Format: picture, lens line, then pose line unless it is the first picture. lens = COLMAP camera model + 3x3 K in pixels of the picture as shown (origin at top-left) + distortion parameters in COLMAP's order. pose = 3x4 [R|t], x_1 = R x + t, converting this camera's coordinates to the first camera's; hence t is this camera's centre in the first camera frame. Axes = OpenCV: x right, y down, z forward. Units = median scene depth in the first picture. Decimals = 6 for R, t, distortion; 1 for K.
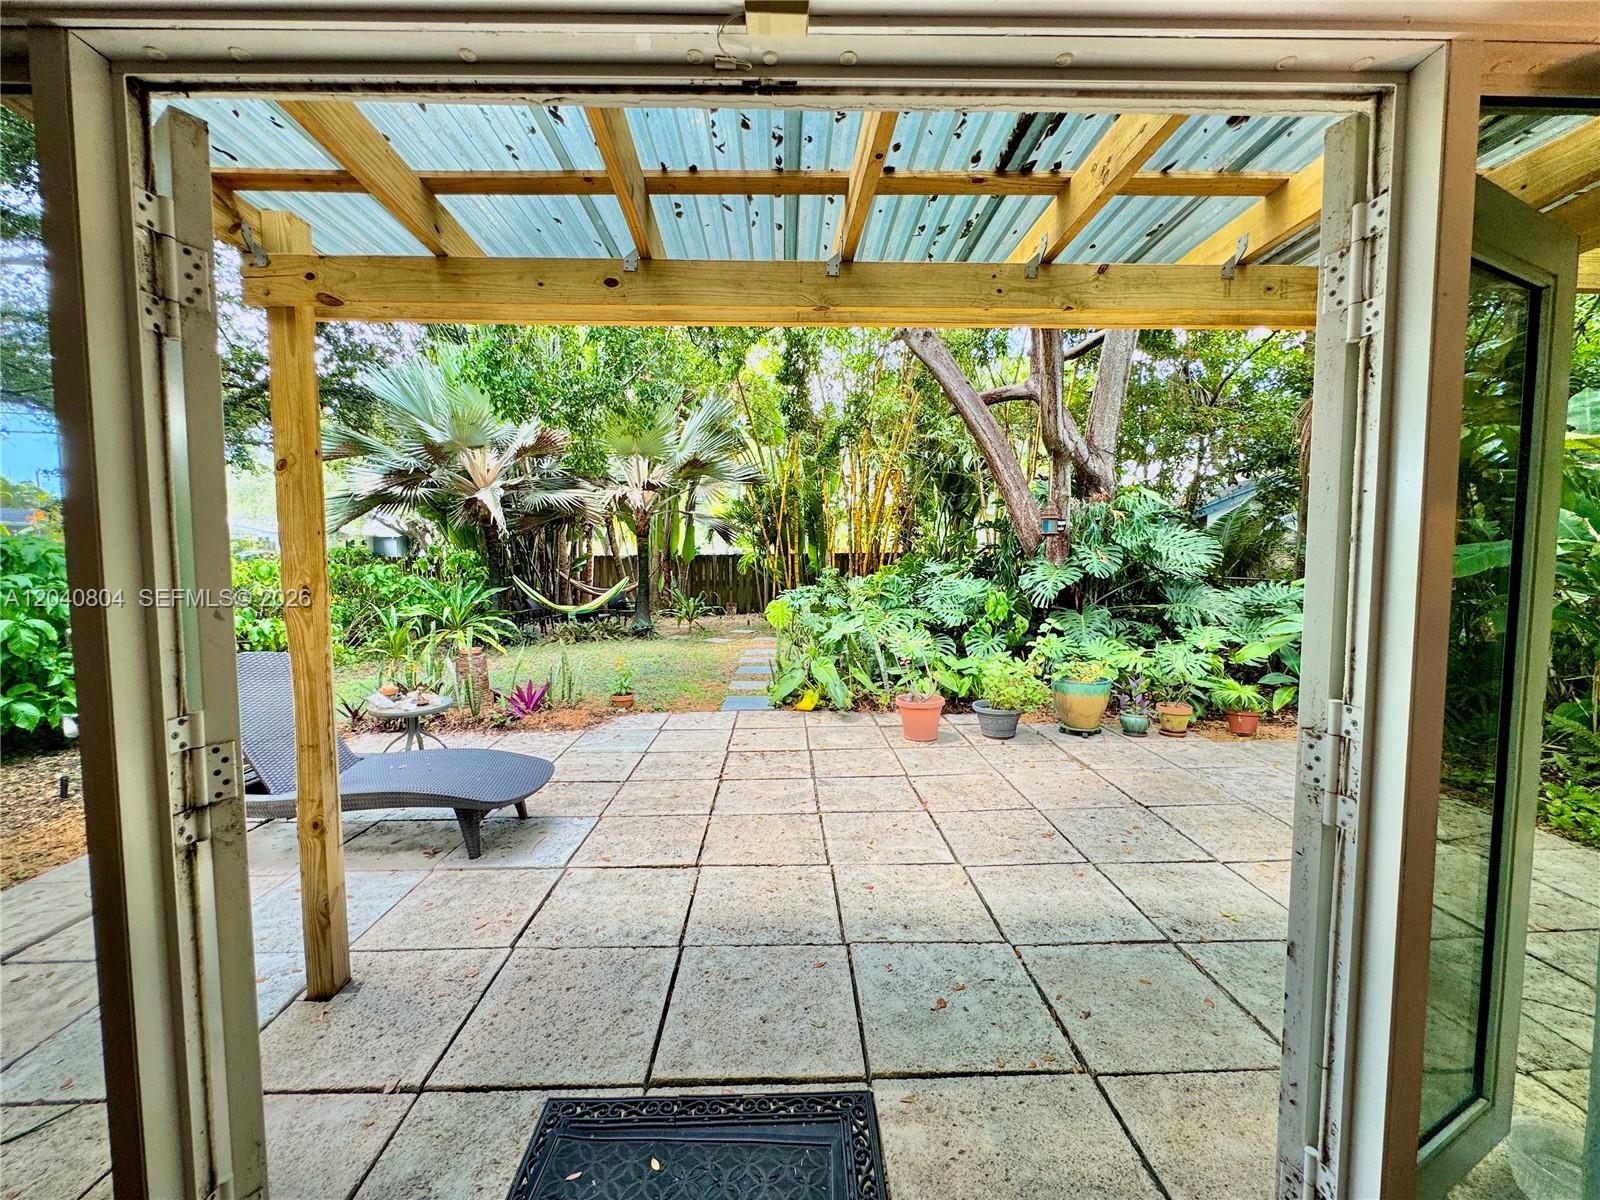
lens RADIAL K [[639.6, 0, 800.0], [0, 639.6, 600.0], [0, 0, 1]] dist [-0.003574, -0.000089]
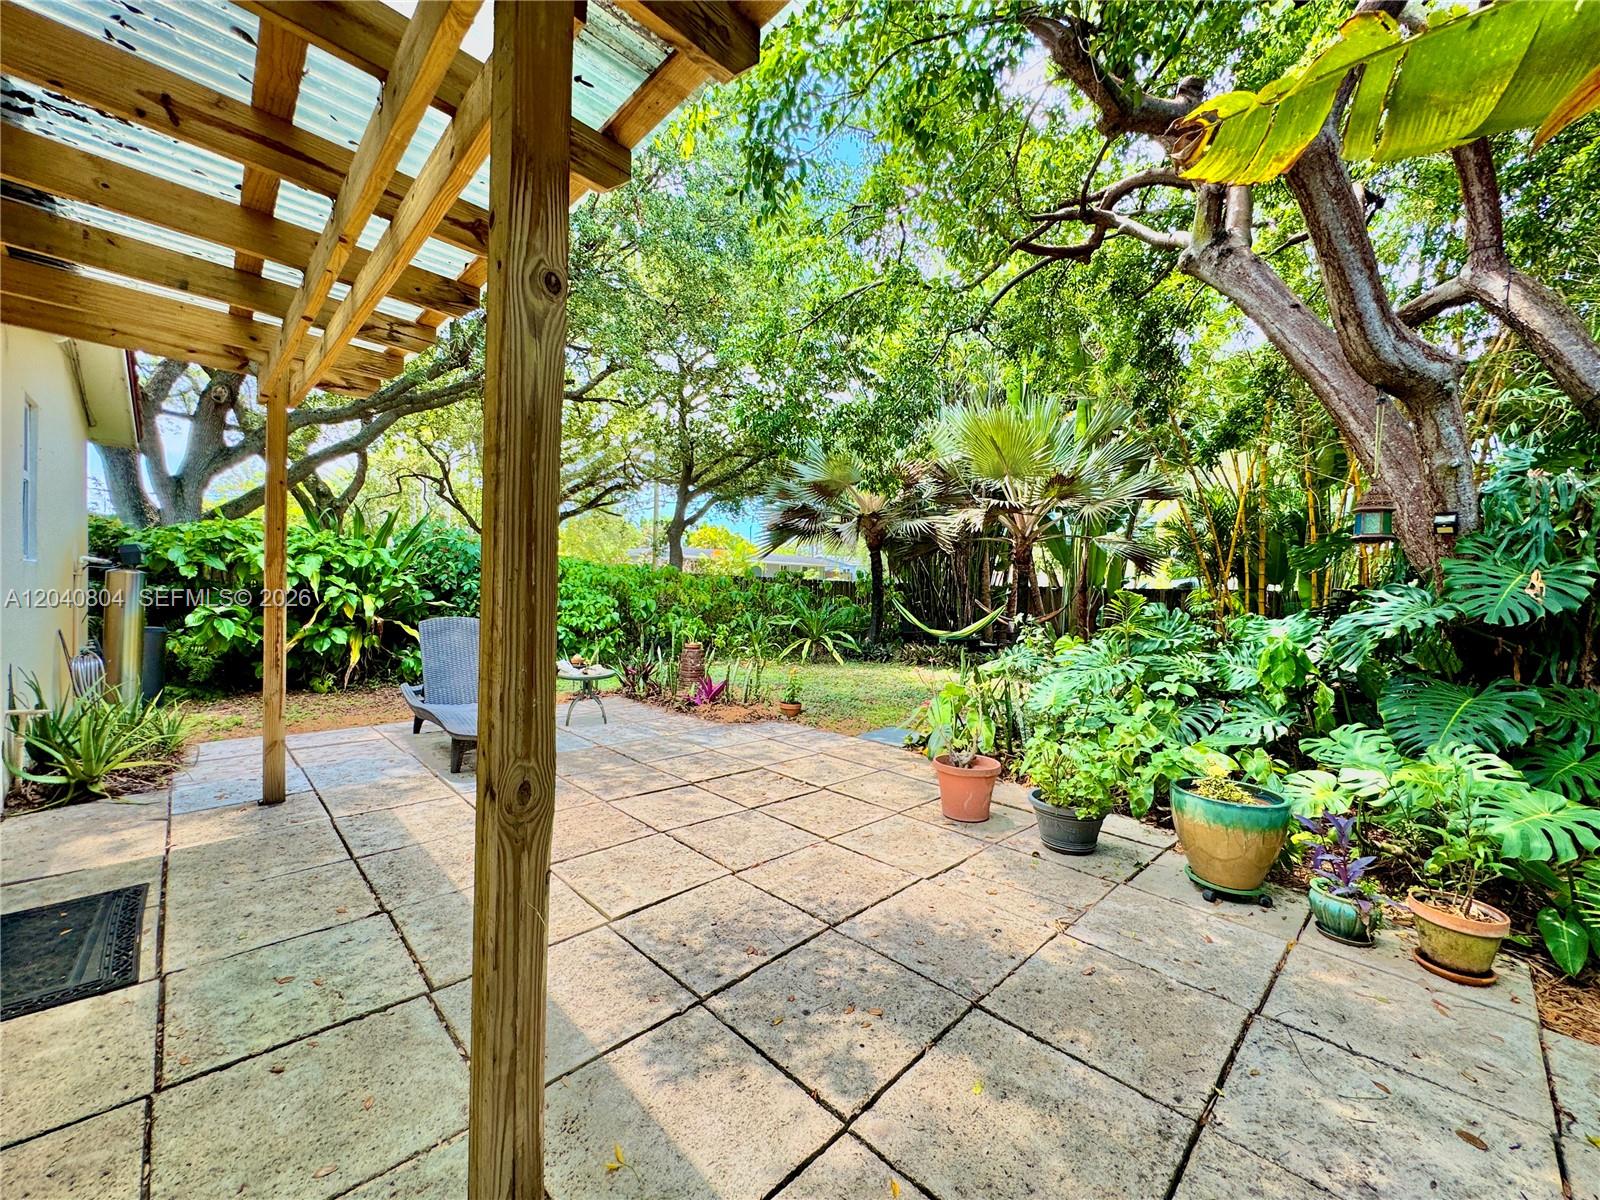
lens RADIAL K [[639.6, 0, 800.0], [0, 639.6, 600.0], [0, 0, 1]] dist [-0.003574, -0.000089]
pose [[0.678262, 0.041414, -0.733652, 0.671672], [-0.083171, 0.996321, -0.020650, 0.000945], [0.730098, 0.075025, 0.679211, 0.400199]]
